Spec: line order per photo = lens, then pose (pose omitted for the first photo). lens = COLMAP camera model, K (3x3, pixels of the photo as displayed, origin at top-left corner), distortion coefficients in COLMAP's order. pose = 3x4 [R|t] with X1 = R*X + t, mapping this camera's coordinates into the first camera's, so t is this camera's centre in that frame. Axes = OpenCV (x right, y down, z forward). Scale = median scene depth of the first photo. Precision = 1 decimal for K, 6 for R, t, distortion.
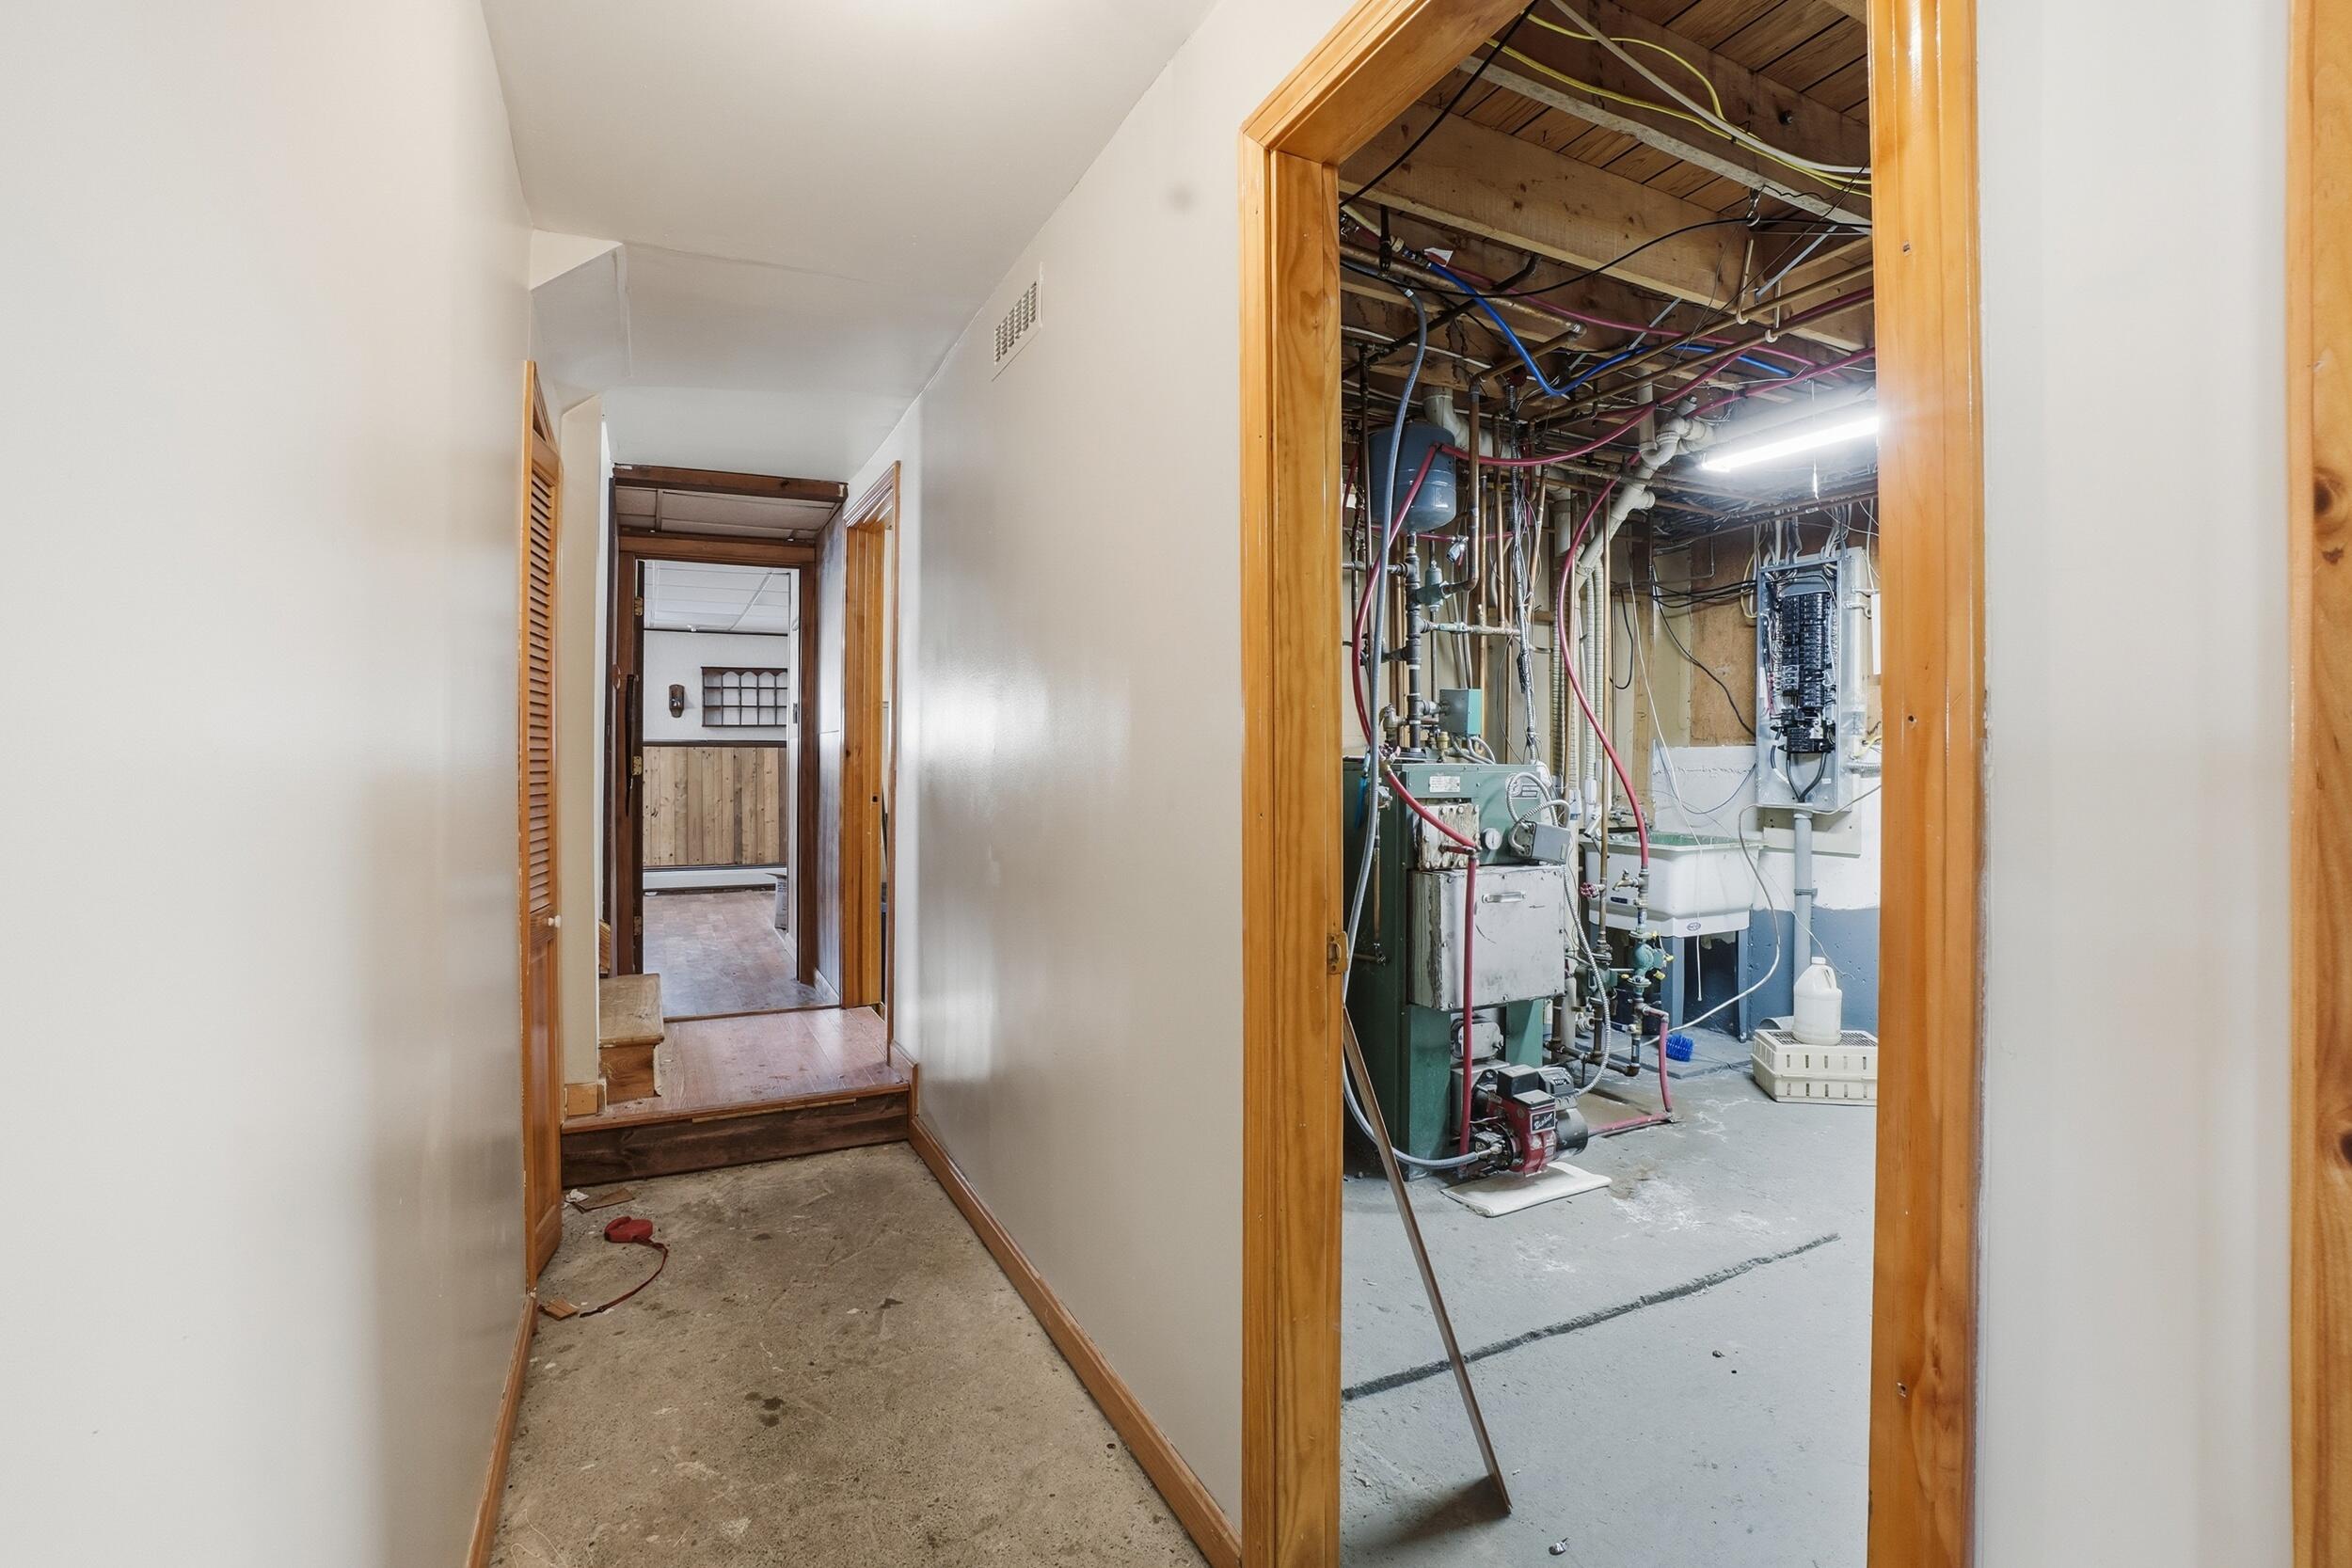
lens RADIAL K [[1064.4, 0, 1168.8], [0, 1064.4, 769.6], [0, 0, 1]] dist [-0.066099, 0.018126]
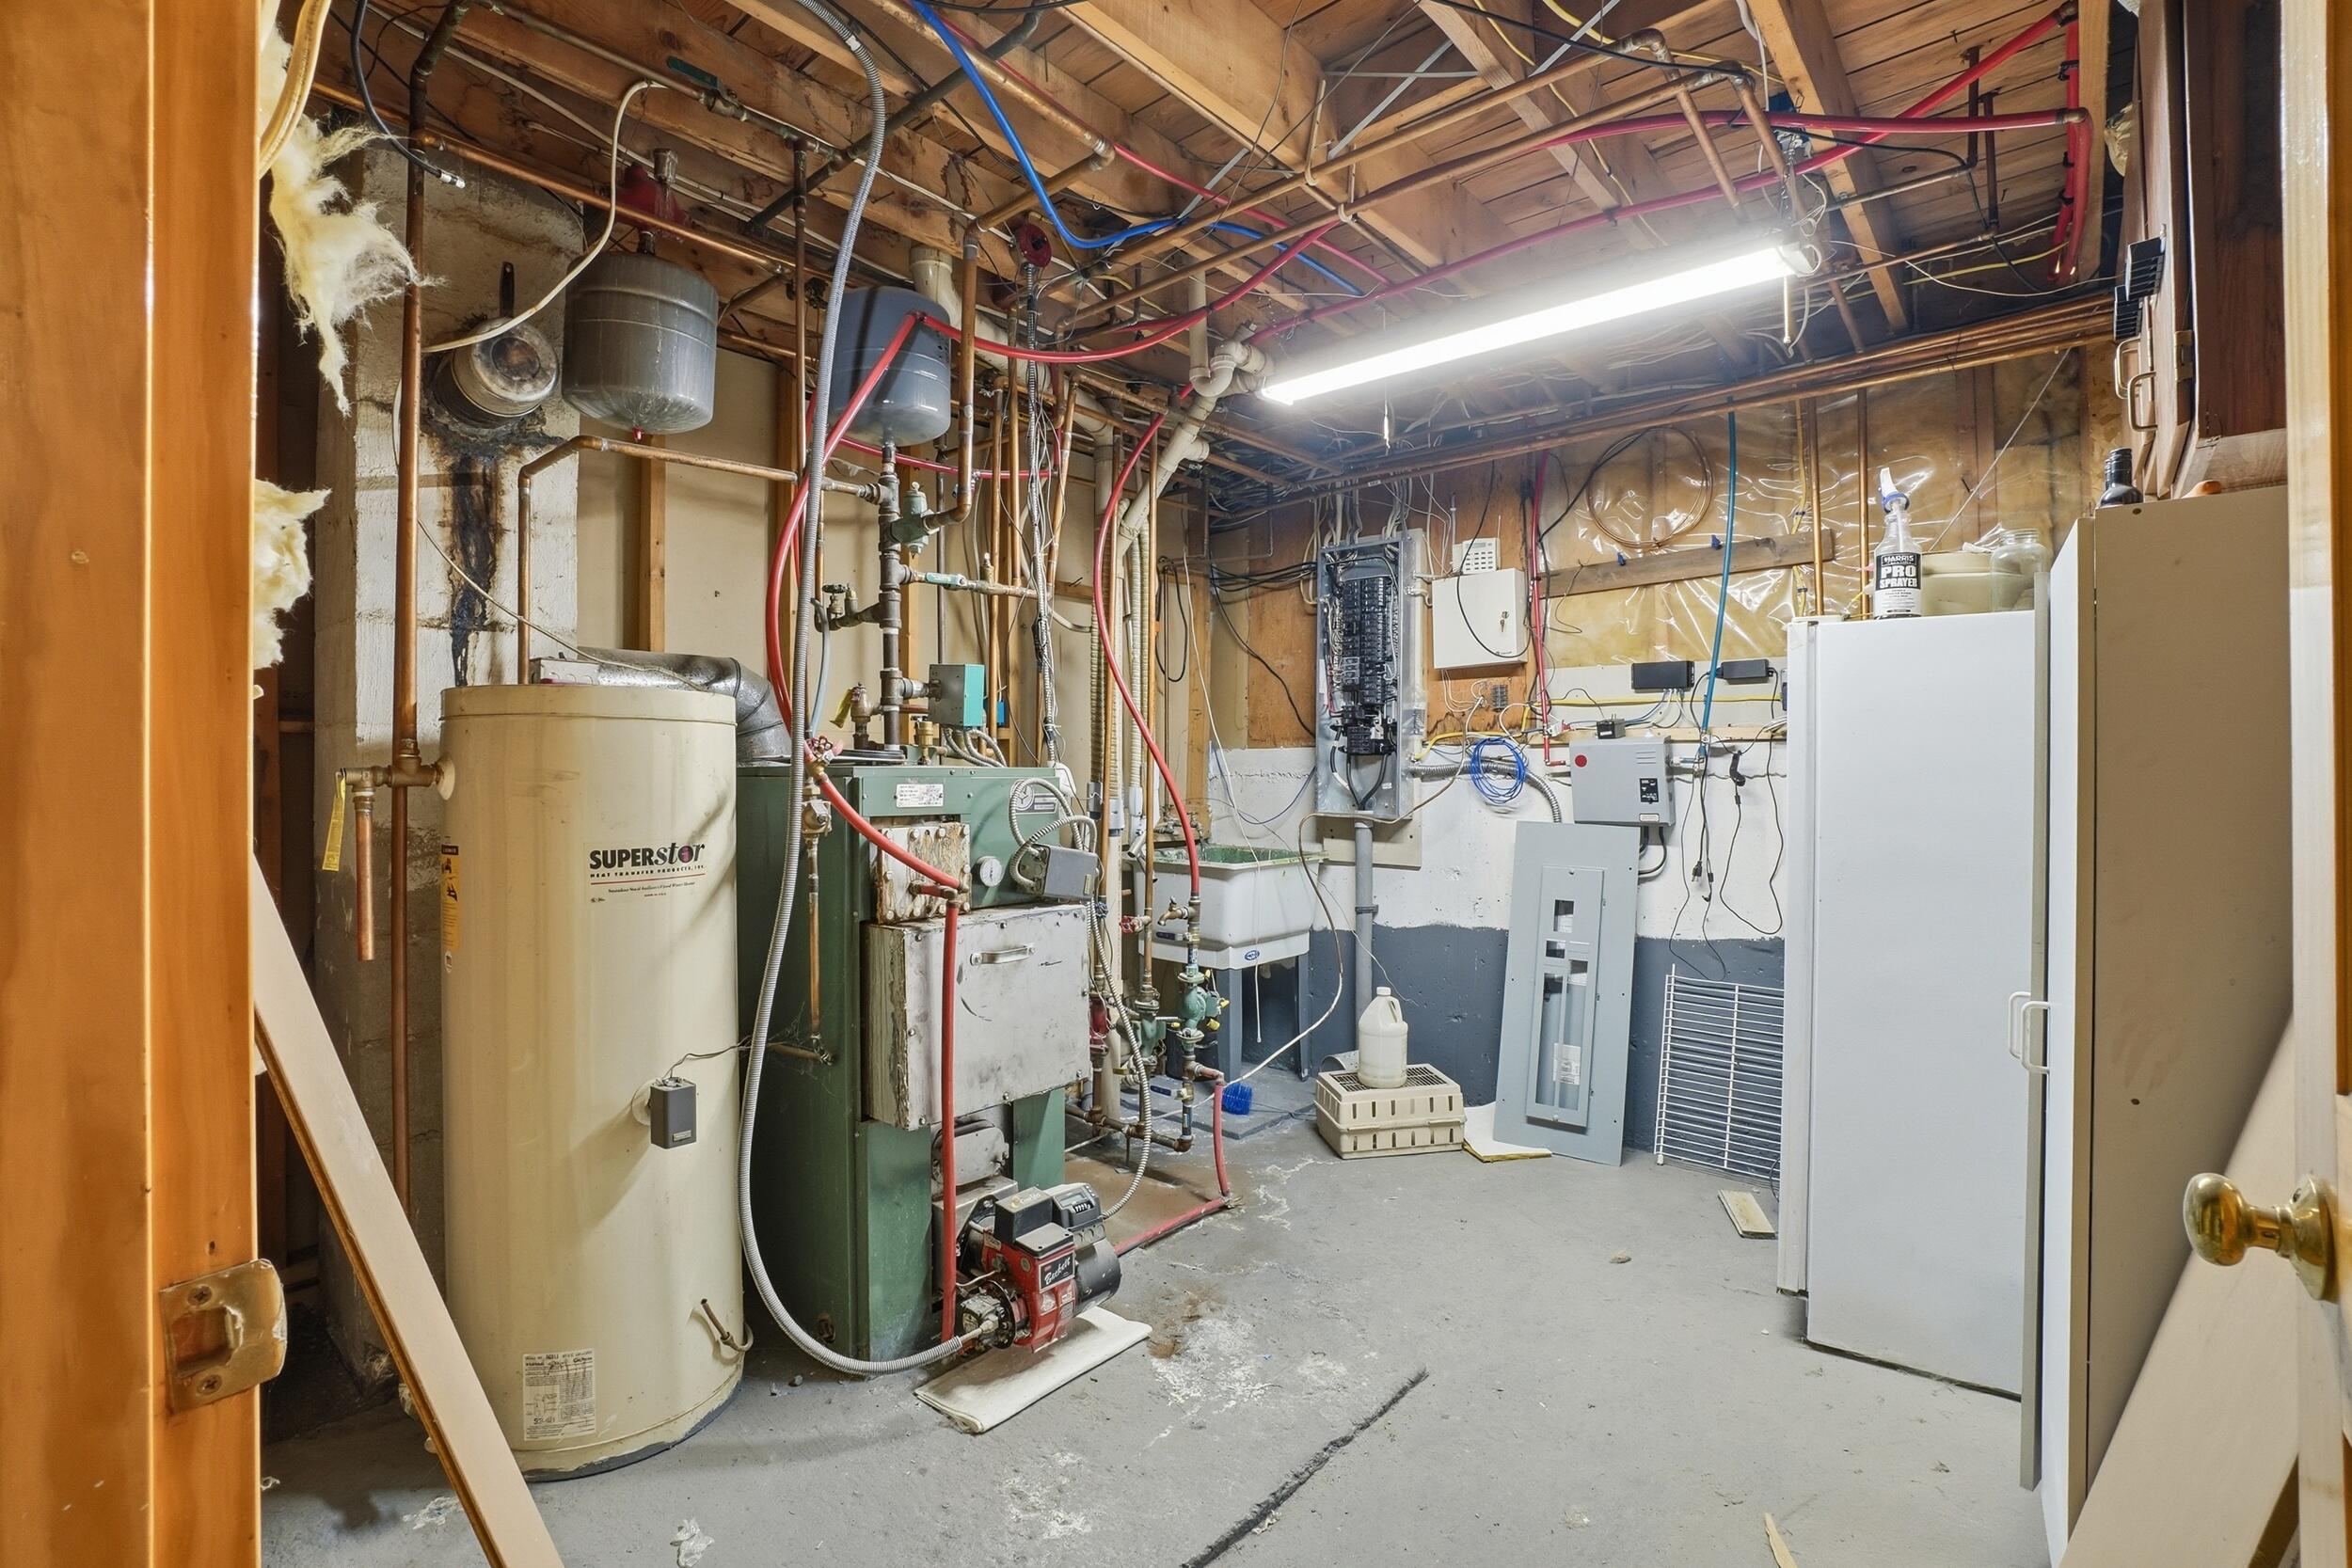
lens RADIAL K [[1064.4, 0, 1168.8], [0, 1064.4, 769.6], [0, 0, 1]] dist [-0.066099, 0.018126]
pose [[0.927001, -0.000064, 0.375058, 0.124263], [0.001604, 0.999992, -0.003796, -0.000240], [-0.375055, 0.004120, 0.926993, 0.241885]]
